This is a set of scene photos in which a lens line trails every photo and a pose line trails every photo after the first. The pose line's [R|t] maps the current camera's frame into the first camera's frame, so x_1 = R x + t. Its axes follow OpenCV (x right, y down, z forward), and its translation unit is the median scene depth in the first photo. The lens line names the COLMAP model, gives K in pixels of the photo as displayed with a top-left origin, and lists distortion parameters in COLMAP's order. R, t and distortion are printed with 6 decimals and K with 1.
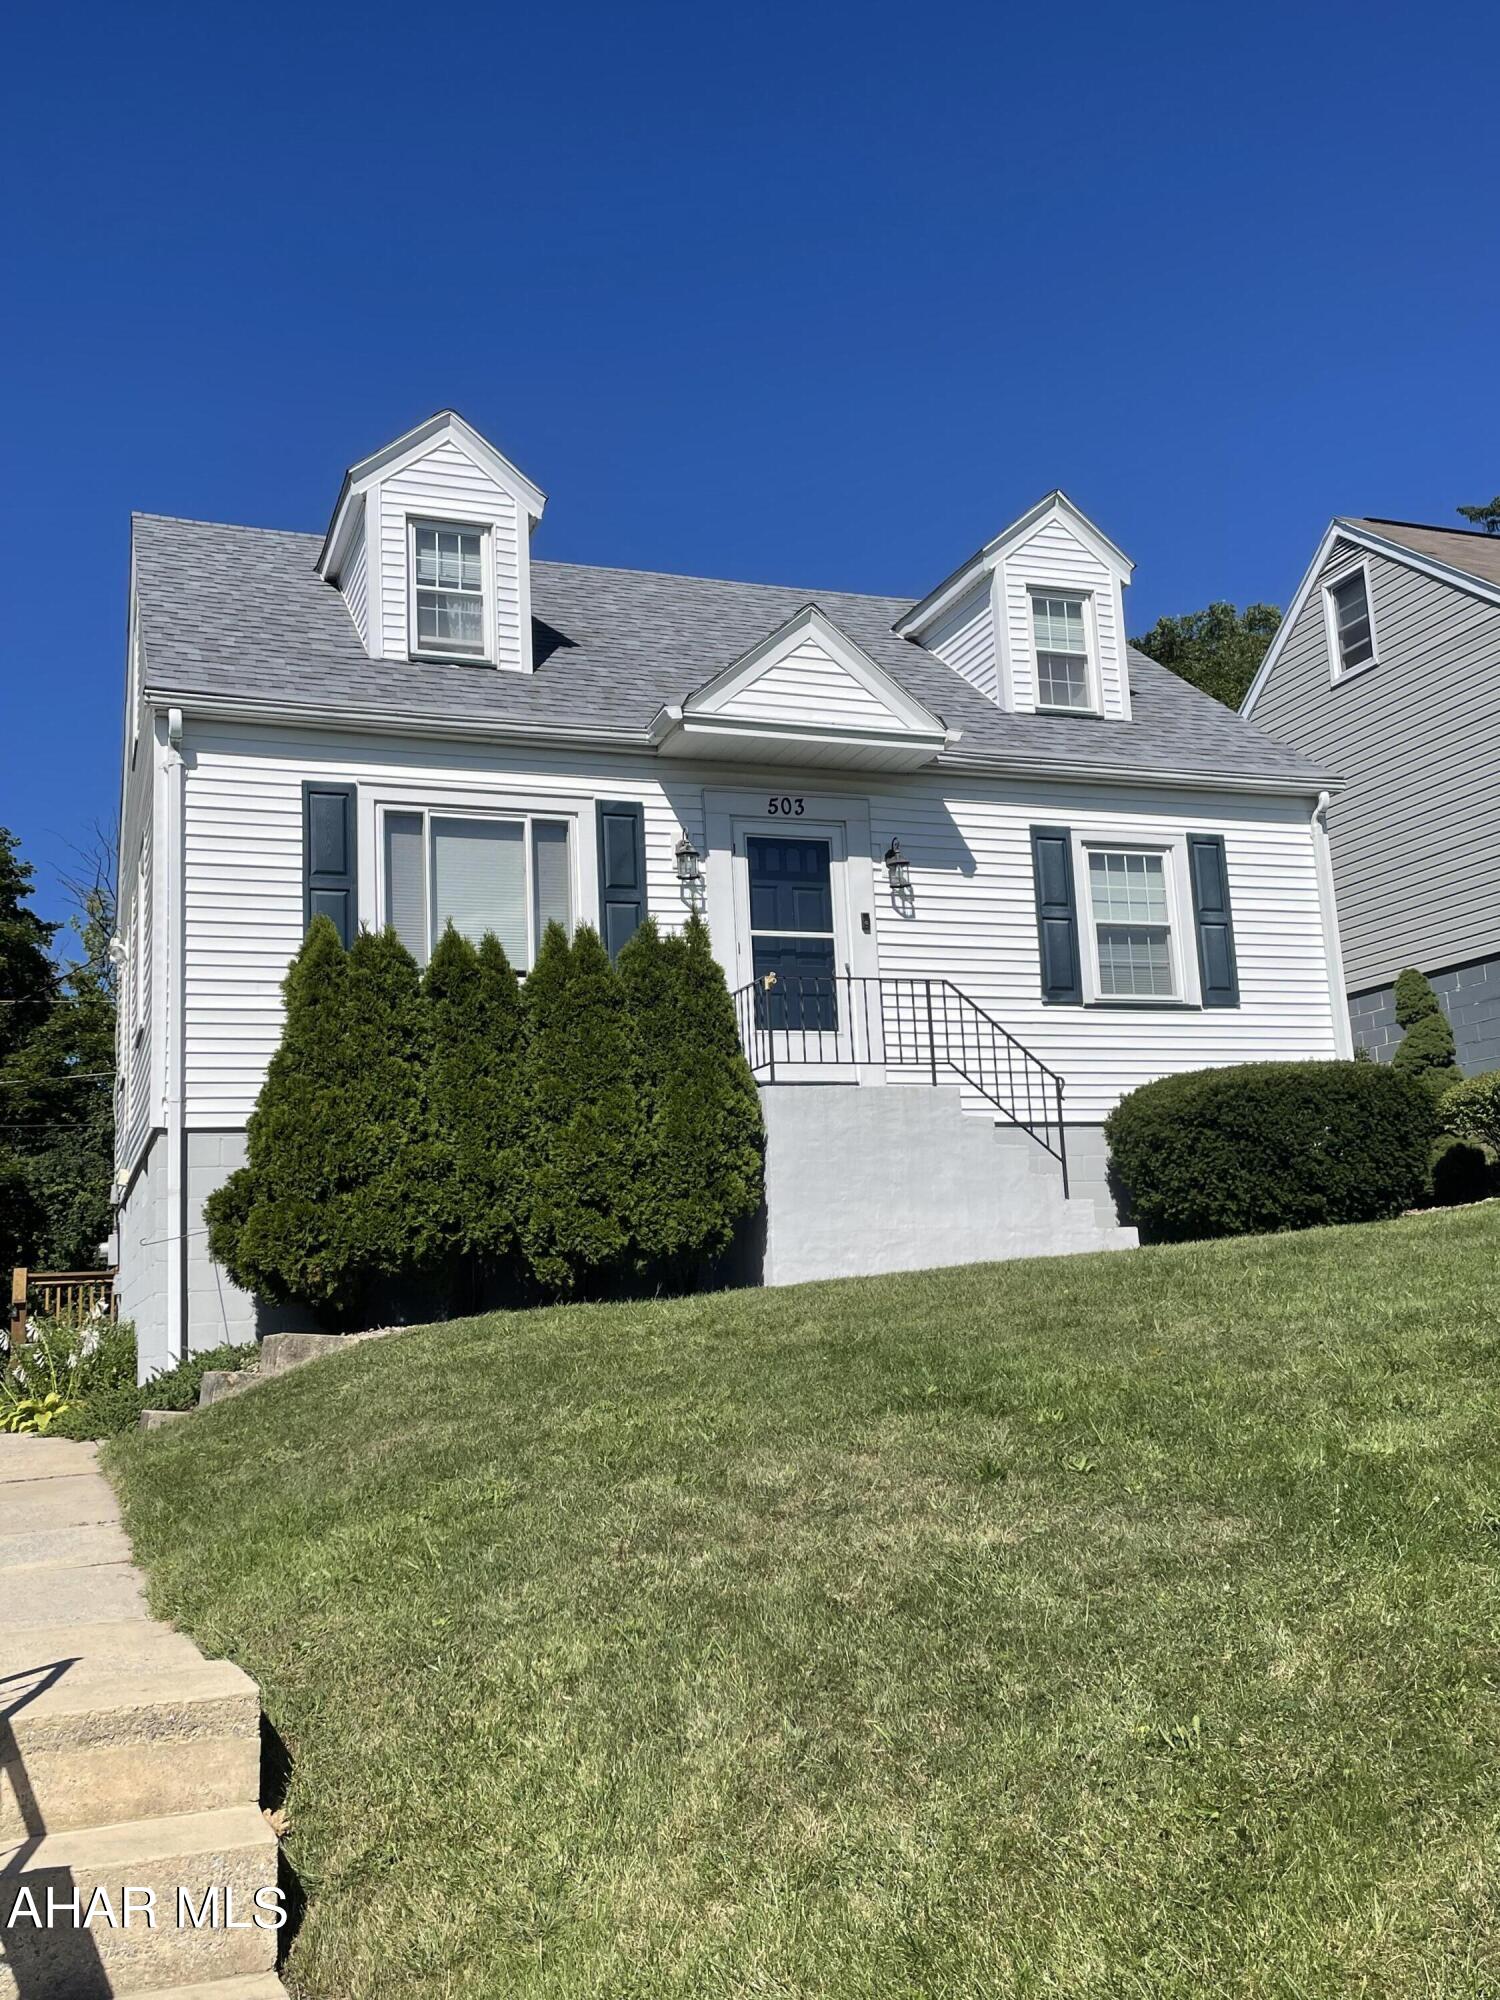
lens RADIAL K [[1802.7, 0, 747.8], [0, 1802.7, 994.8], [0, 0, 1]] dist [0.074343, -0.001442]
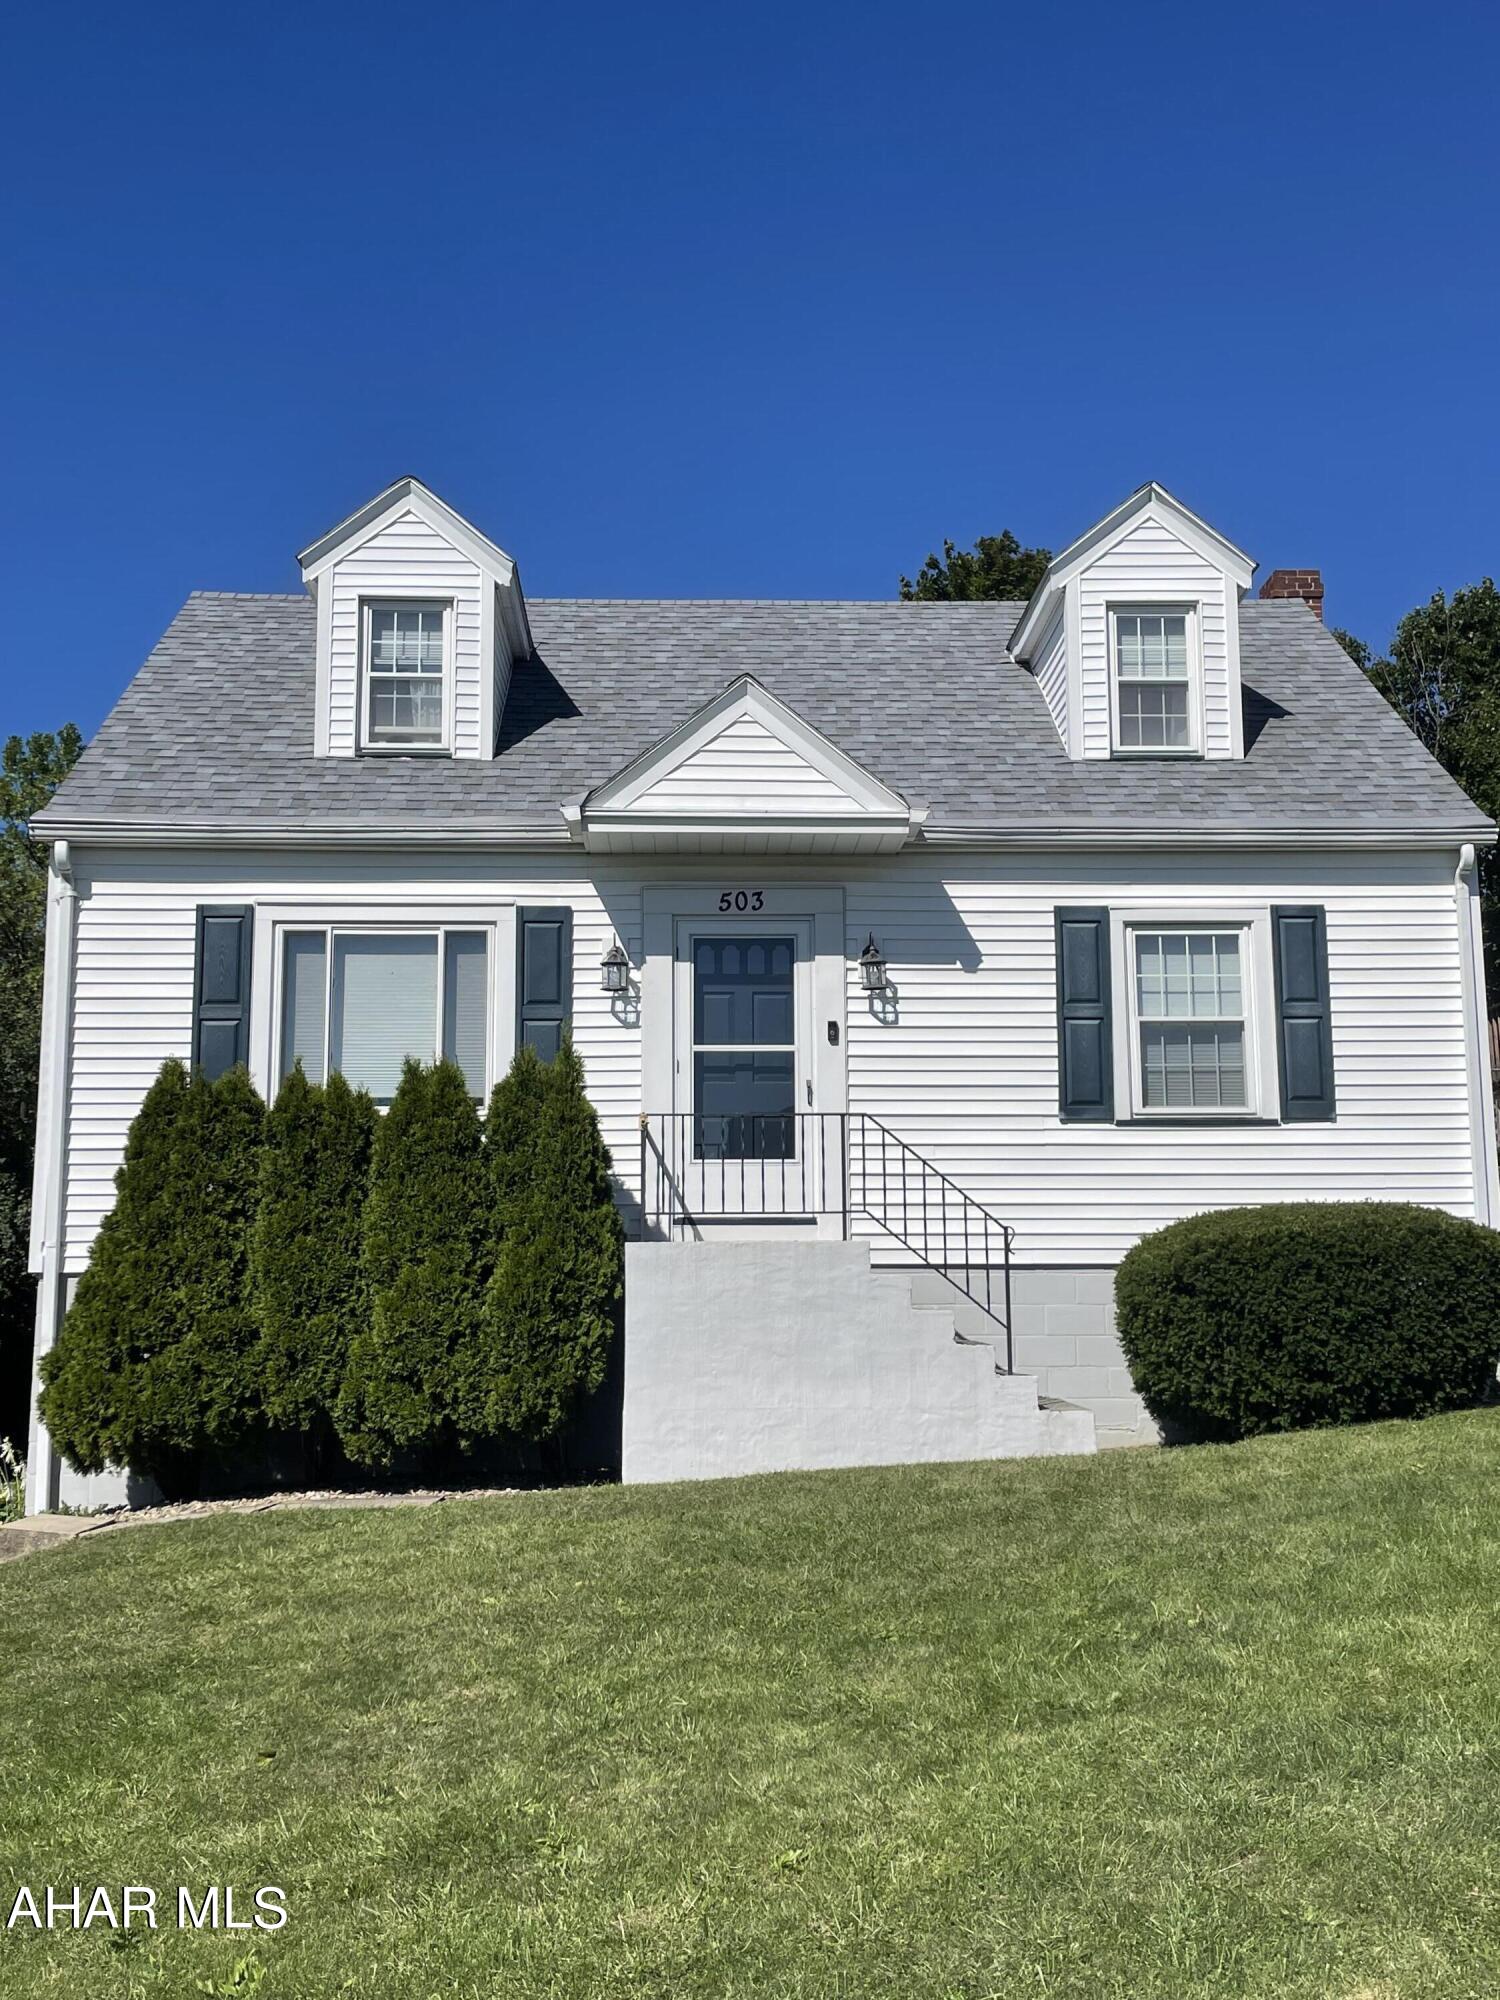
lens RADIAL K [[2012.4, 0, 751.8], [0, 2012.4, 1005.5], [0, 0, 1]] dist [0.077348, -0.010479]
pose [[0.950625, -0.009285, -0.310204, 0.340676], [0.019343, 0.999382, 0.029363, -0.084973], [0.309739, -0.033914, 0.950217, 0.068786]]
